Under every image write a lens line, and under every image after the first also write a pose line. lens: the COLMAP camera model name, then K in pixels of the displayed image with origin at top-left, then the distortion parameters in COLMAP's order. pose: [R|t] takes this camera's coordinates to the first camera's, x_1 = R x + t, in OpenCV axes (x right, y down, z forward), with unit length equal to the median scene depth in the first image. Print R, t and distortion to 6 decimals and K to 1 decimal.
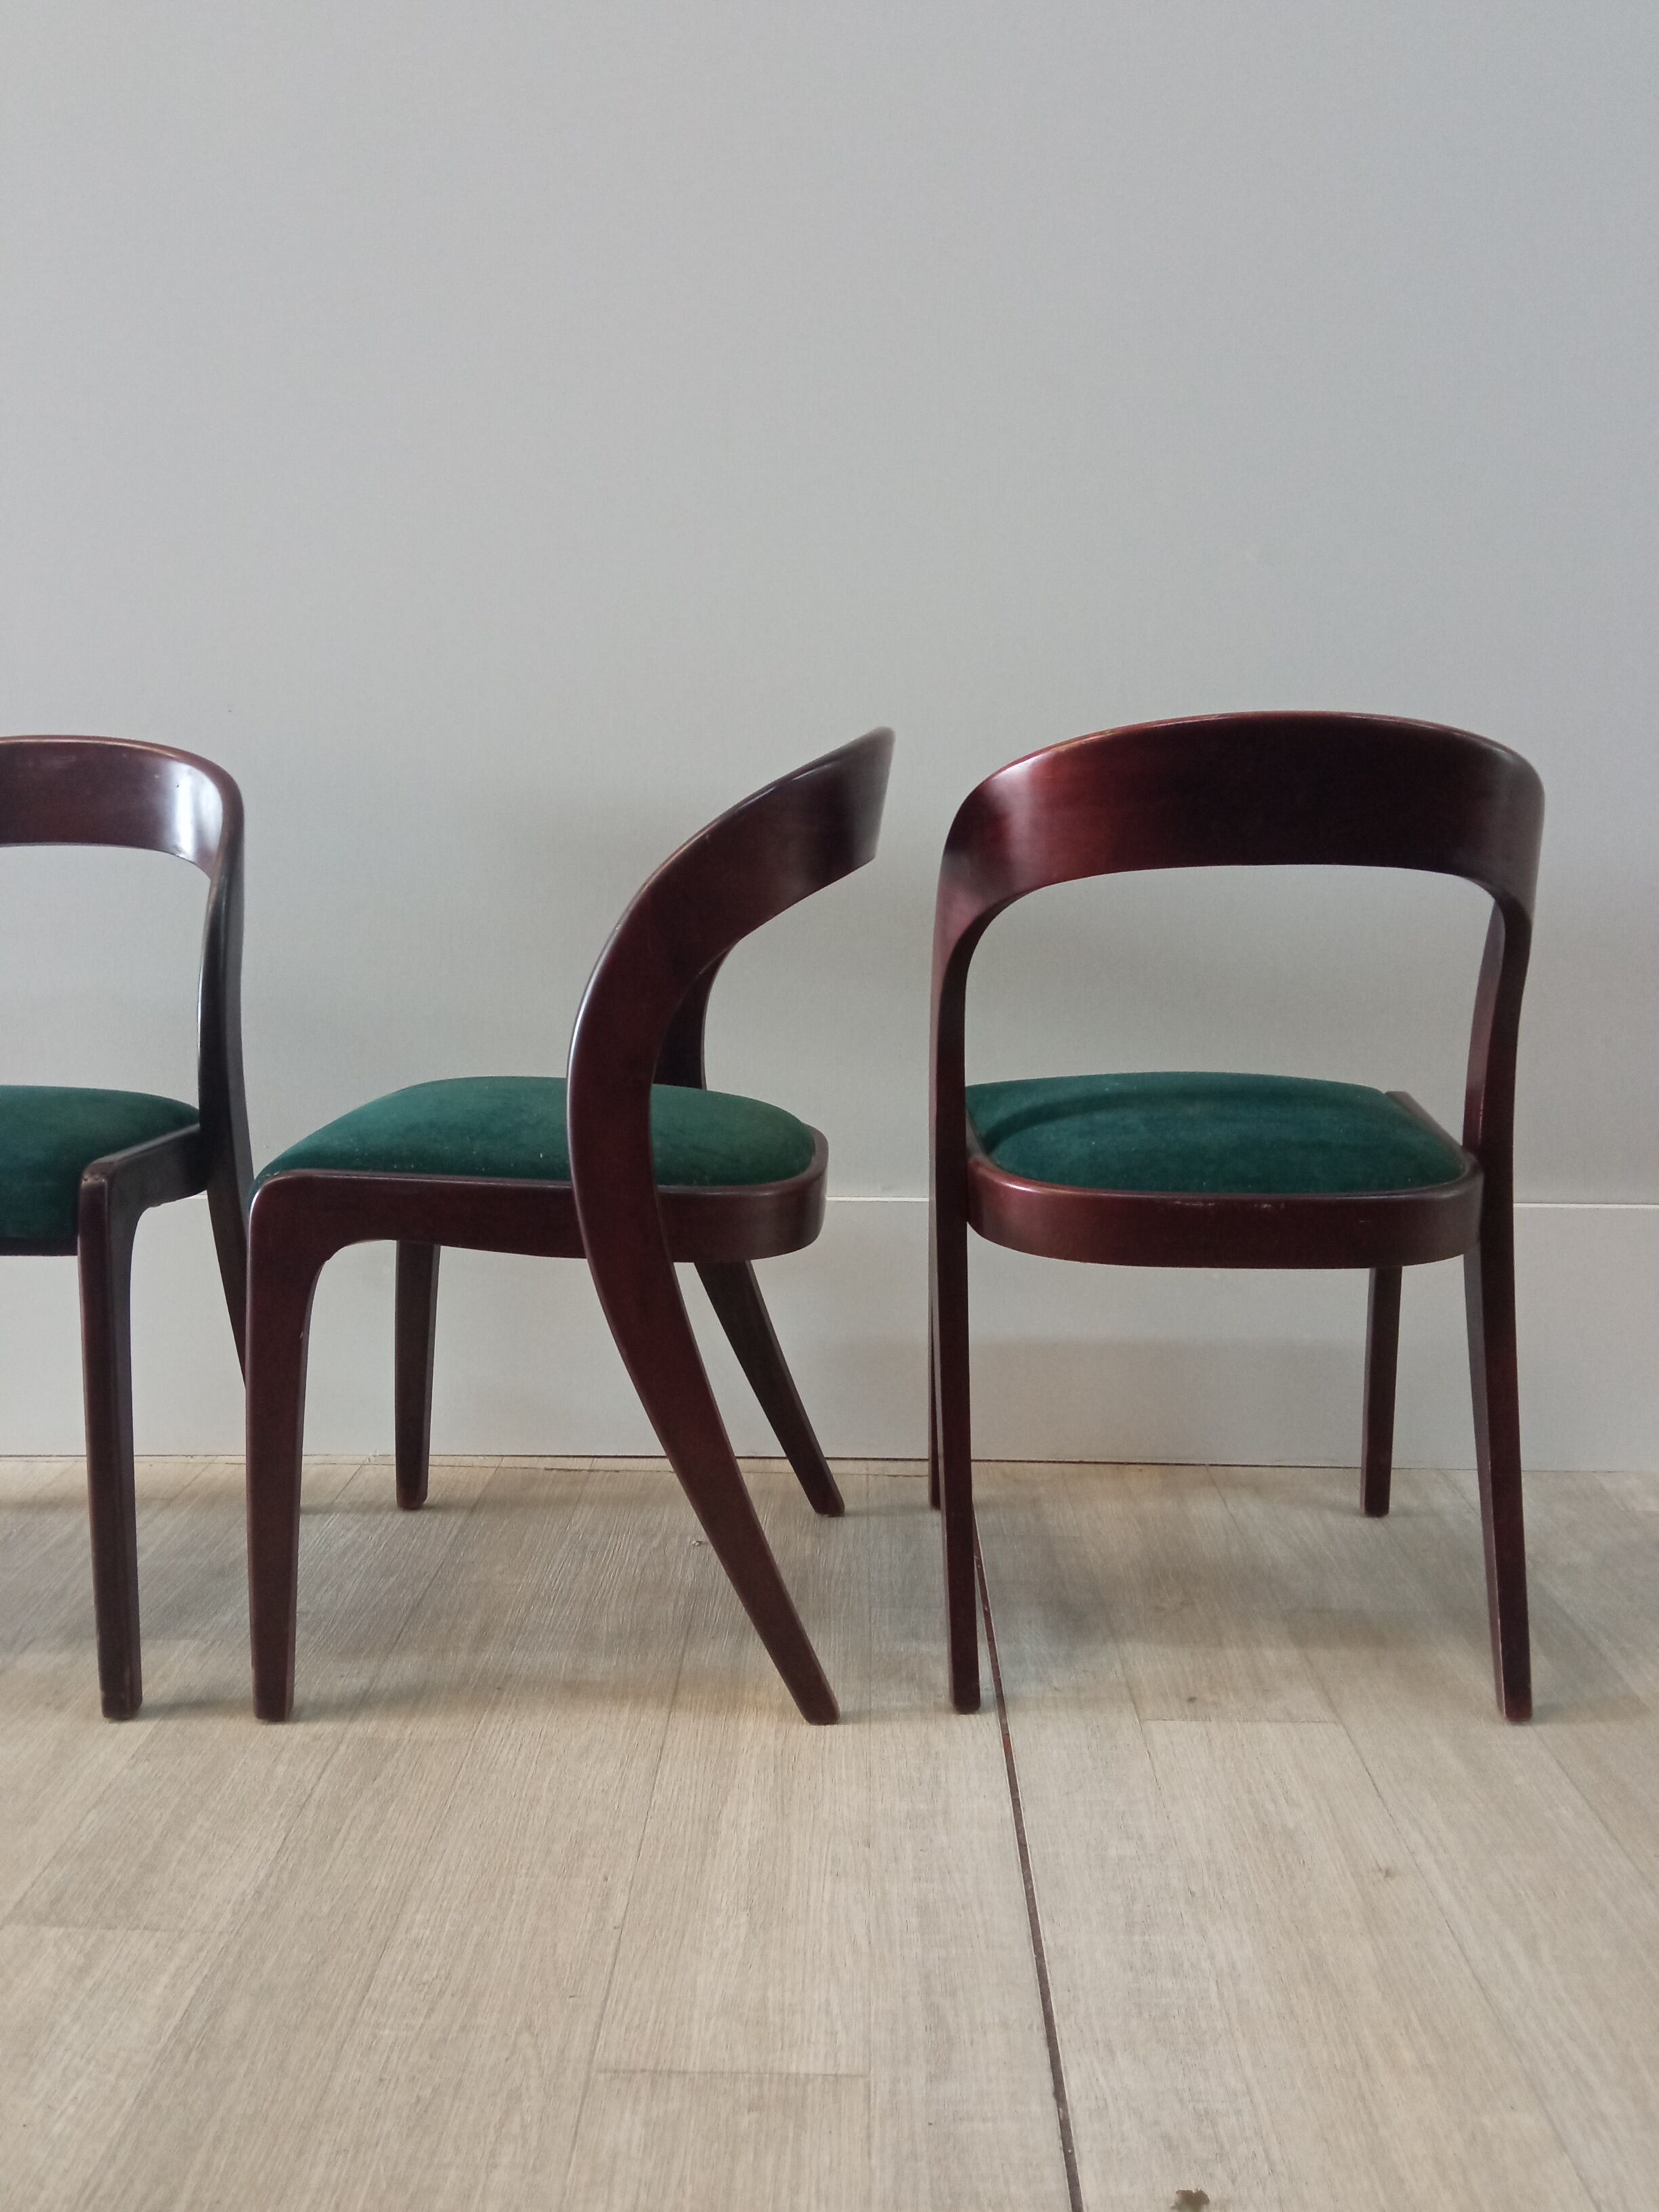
lens RADIAL K [[1782.5, 0, 819.5], [0, 1782.5, 1091.8], [0, 0, 1]] dist [0.023667, -0.034118]
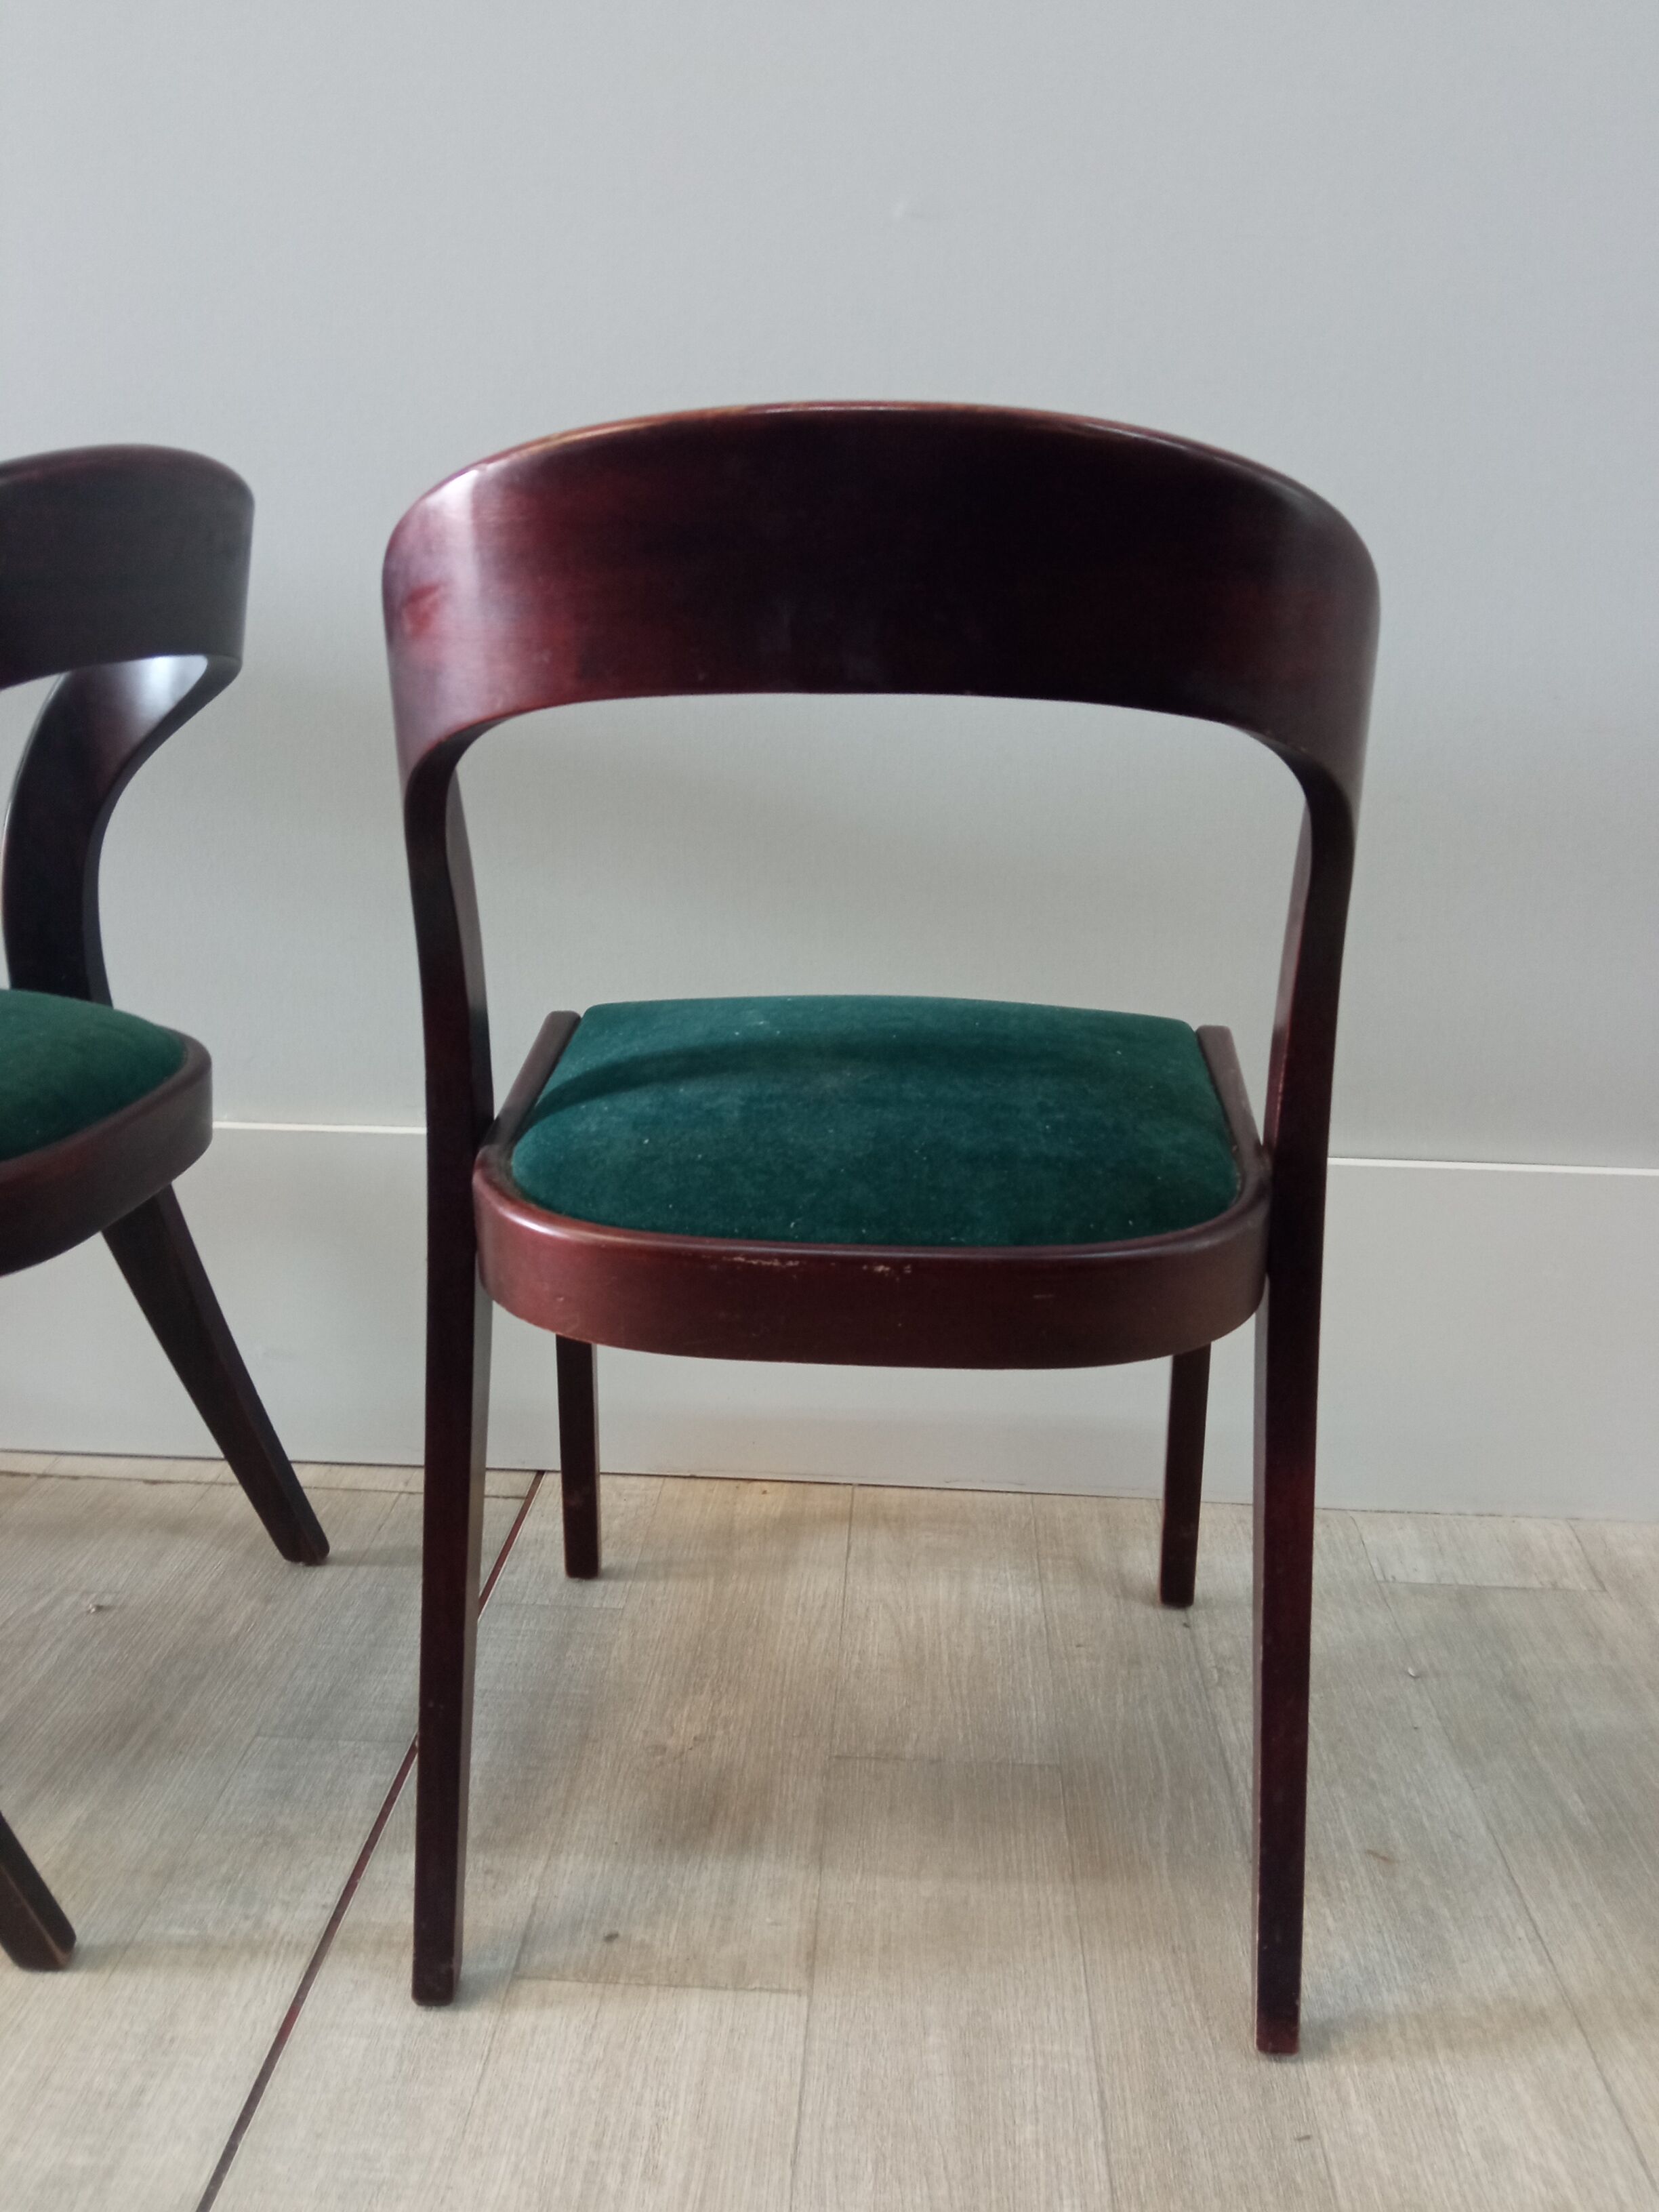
lens RADIAL K [[1782.5, 0, 823.8], [0, 1782.5, 1101.1], [0, 0, 1]] dist [0.023667, -0.034118]
pose [[0.999697, 0.016332, -0.018430, 0.233045], [-0.014156, 0.993540, 0.112592, -0.057581], [0.020150, -0.112297, 0.993470, 0.396496]]
